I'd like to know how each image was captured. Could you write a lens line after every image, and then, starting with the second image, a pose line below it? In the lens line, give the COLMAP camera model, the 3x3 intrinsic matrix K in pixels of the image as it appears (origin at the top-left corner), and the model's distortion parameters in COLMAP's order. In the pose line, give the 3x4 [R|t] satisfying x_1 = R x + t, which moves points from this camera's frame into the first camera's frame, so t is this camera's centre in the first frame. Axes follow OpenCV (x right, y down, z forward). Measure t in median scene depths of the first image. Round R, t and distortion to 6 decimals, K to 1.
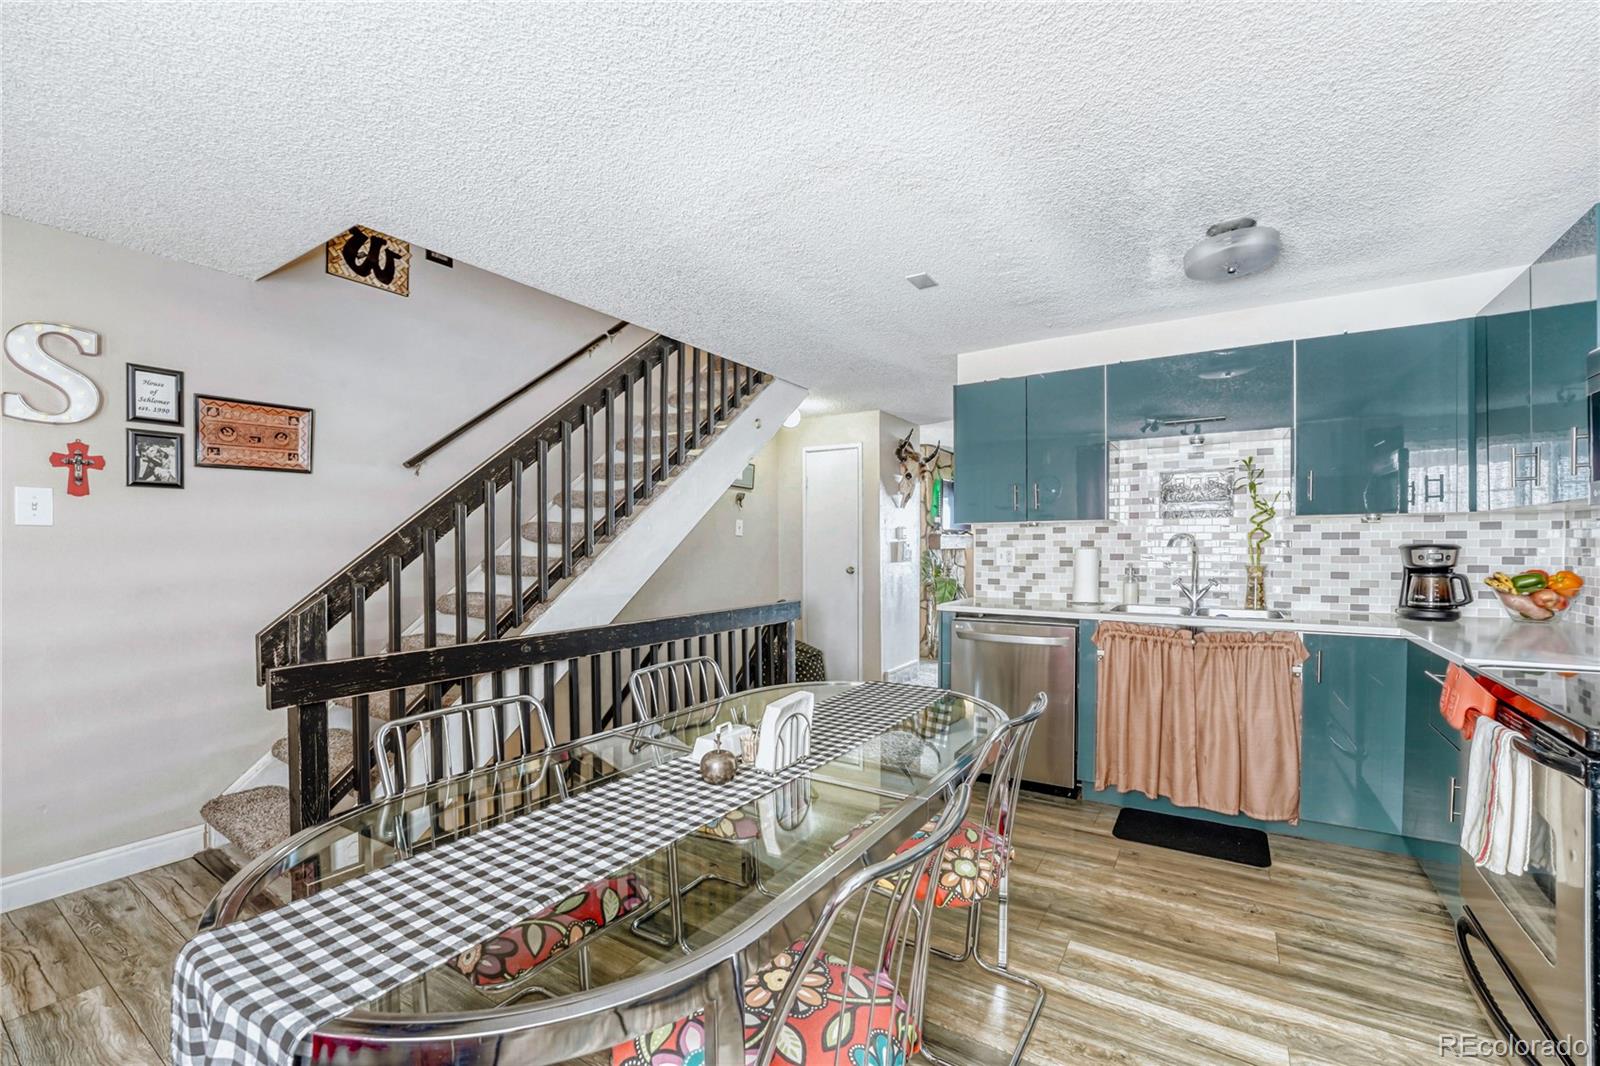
lens RADIAL K [[661.0, 0, 803.1], [0, 661.0, 542.9], [0, 0, 1]] dist [-0.012544, 0.000657]
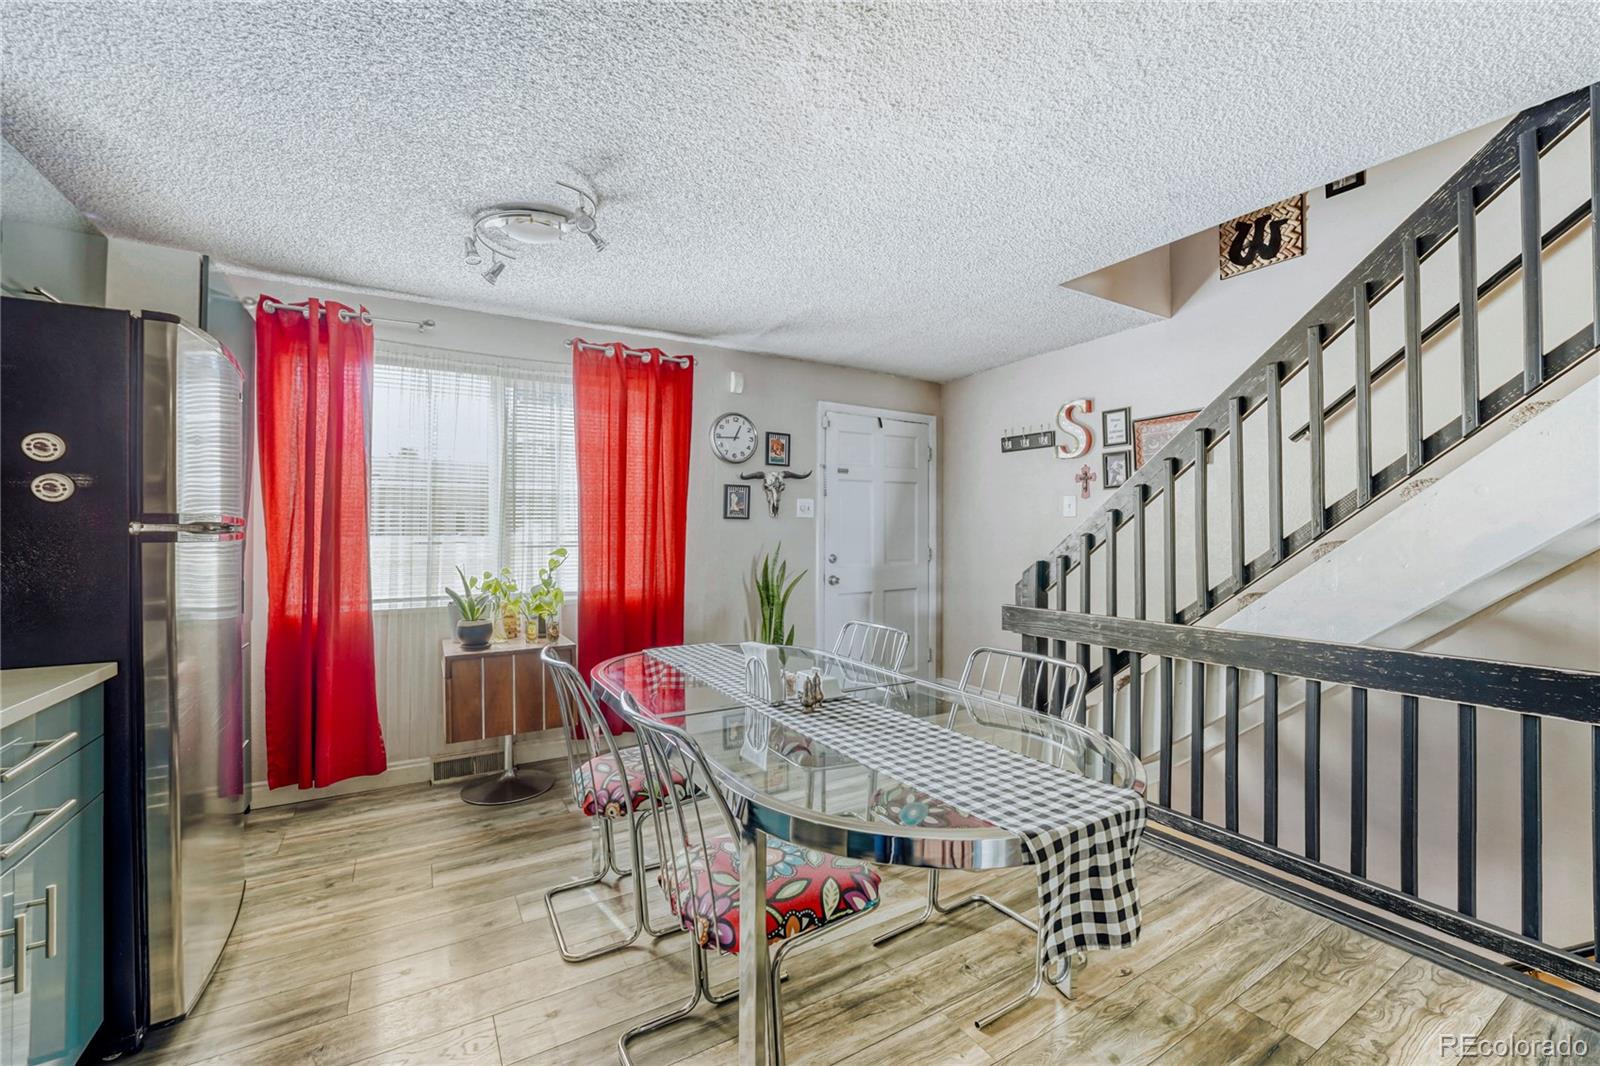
lens RADIAL K [[661.0, 0, 802.9], [0, 661.0, 537.7], [0, 0, 1]] dist [-0.012544, 0.000657]
pose [[-0.442815, 0.007810, -0.896579, 0.562043], [0.002582, 0.999969, 0.007436, 0.011374], [0.896609, 0.000978, -0.442822, 0.832476]]
